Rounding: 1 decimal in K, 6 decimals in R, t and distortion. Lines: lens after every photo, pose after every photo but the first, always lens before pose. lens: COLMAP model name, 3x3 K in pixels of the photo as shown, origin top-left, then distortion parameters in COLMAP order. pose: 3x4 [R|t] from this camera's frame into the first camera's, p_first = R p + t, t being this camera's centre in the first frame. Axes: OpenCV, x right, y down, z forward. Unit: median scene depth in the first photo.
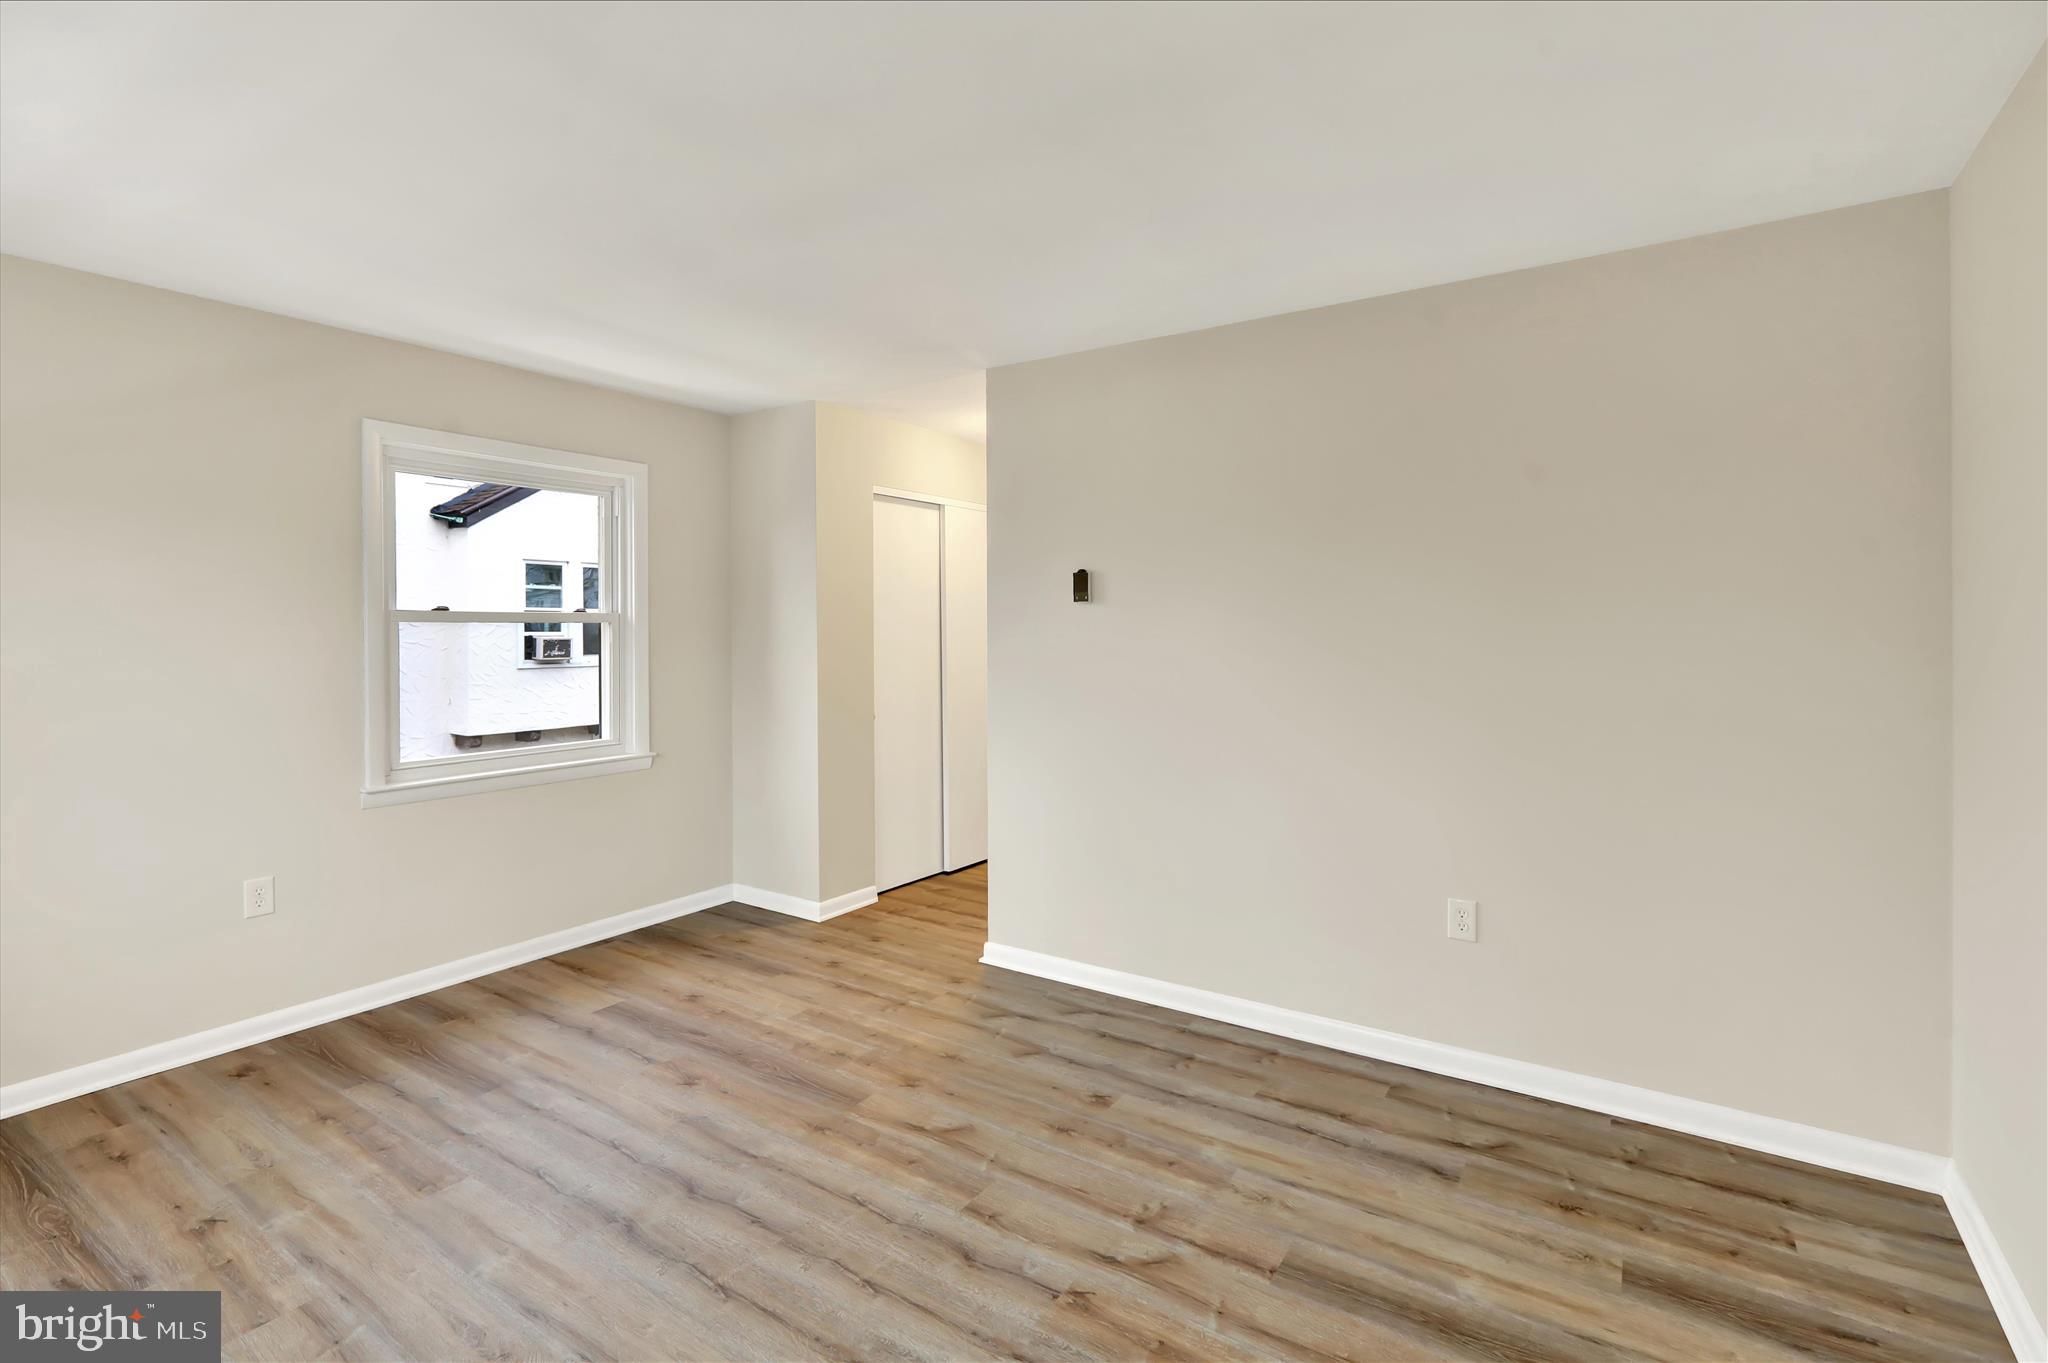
lens RADIAL K [[948.3, 0, 1013.6], [0, 948.3, 626.5], [0, 0, 1]] dist [-0.004468, 0.000905]
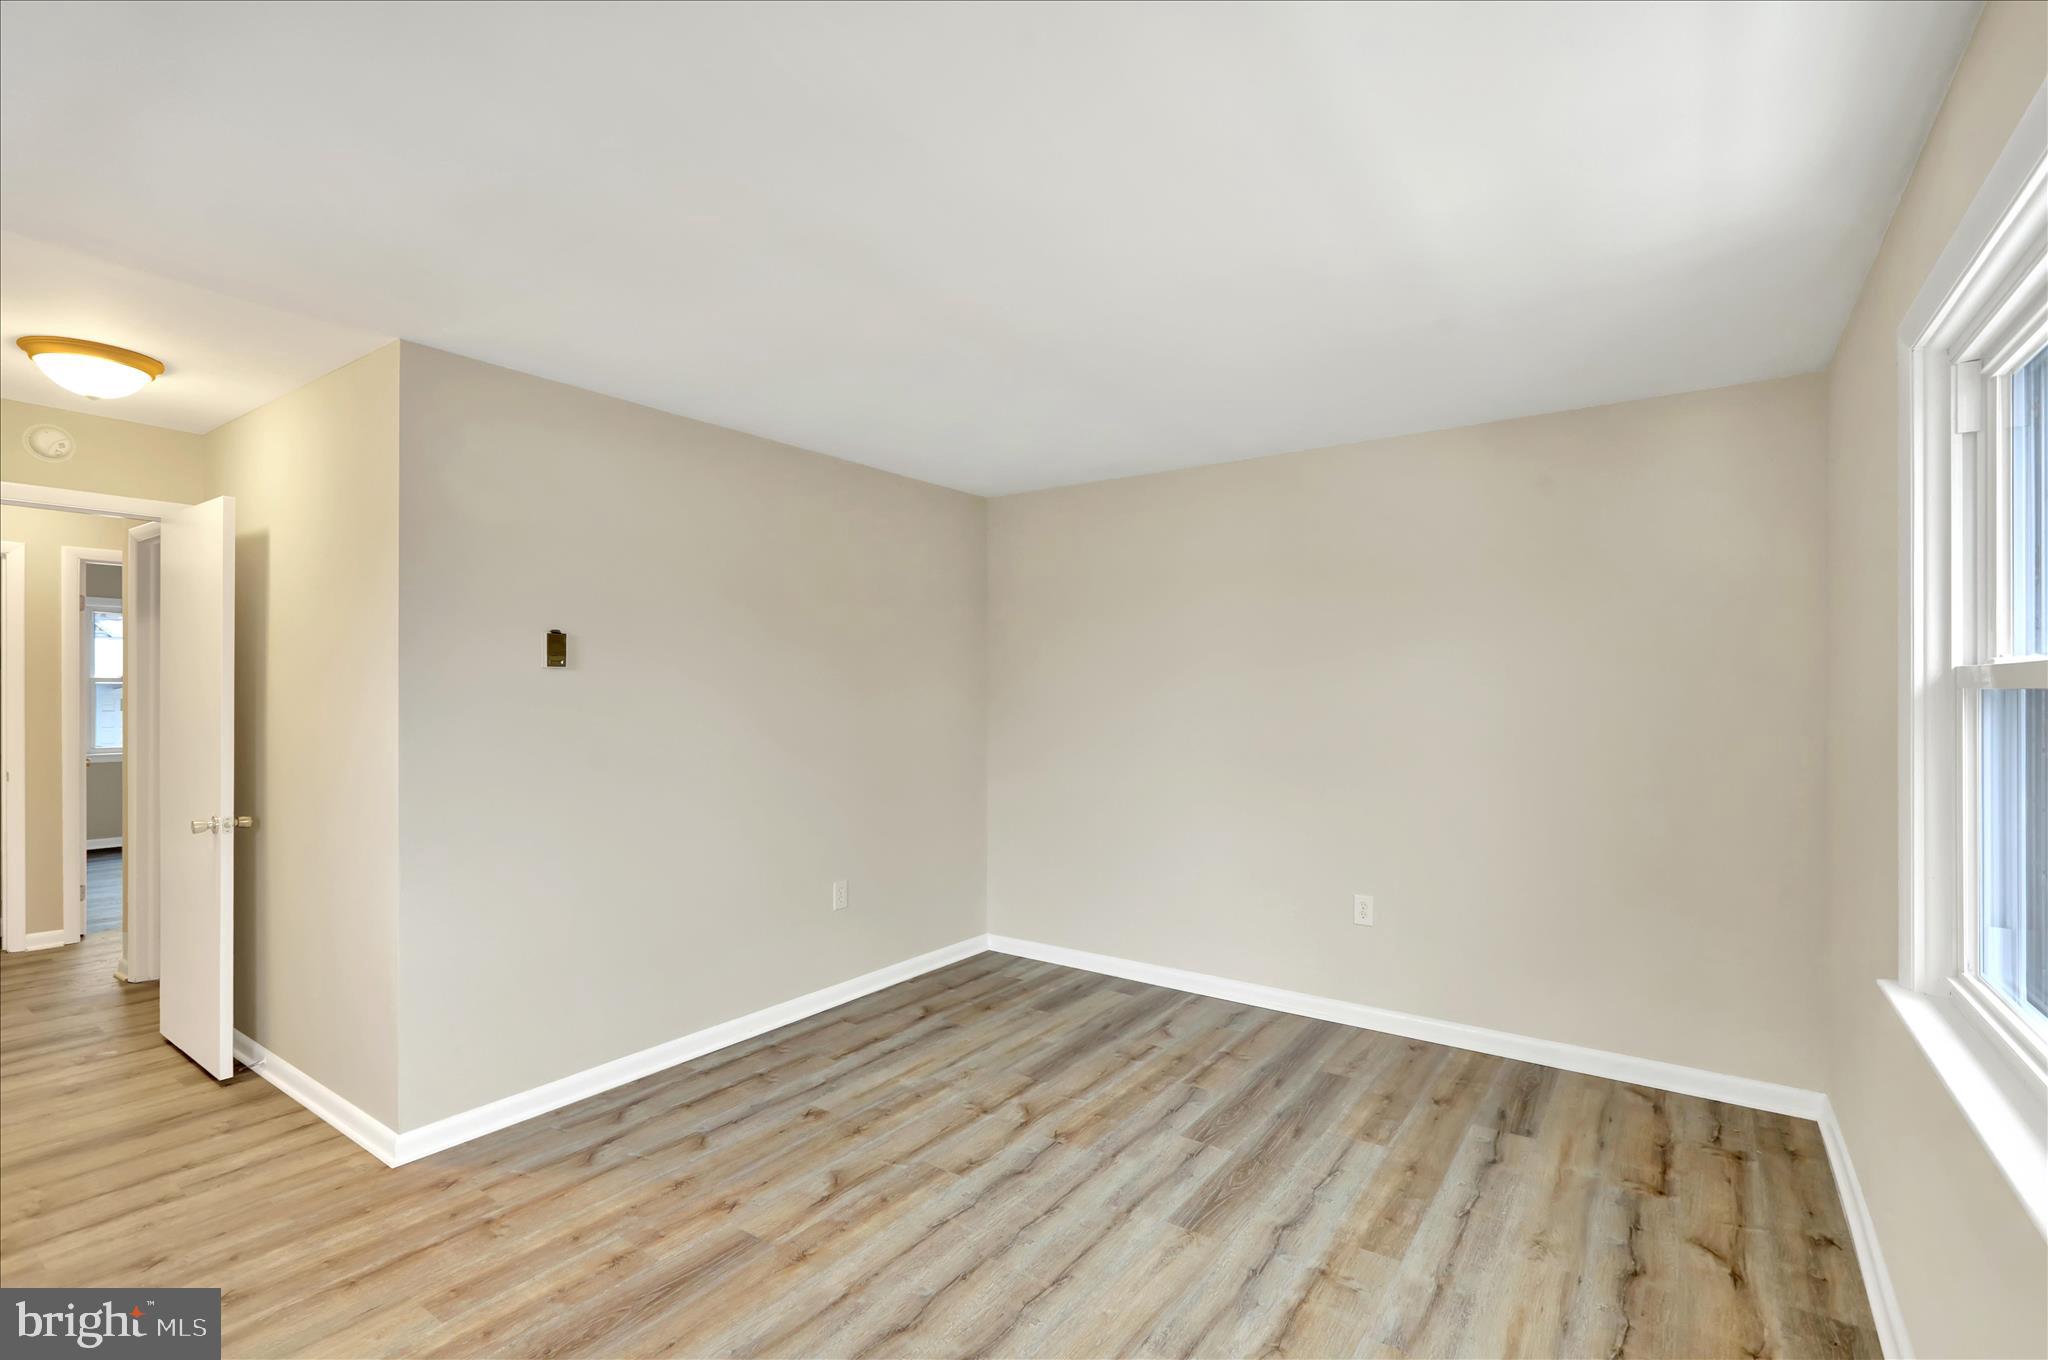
lens RADIAL K [[948.3, 0, 1019.2], [0, 948.3, 686.9], [0, 0, 1]] dist [-0.004468, 0.000905]
pose [[0.023127, 0.002114, 0.999730, -1.135878], [-0.004671, 0.999987, -0.002007, -0.011498], [-0.999722, -0.004623, 0.023137, 0.799864]]
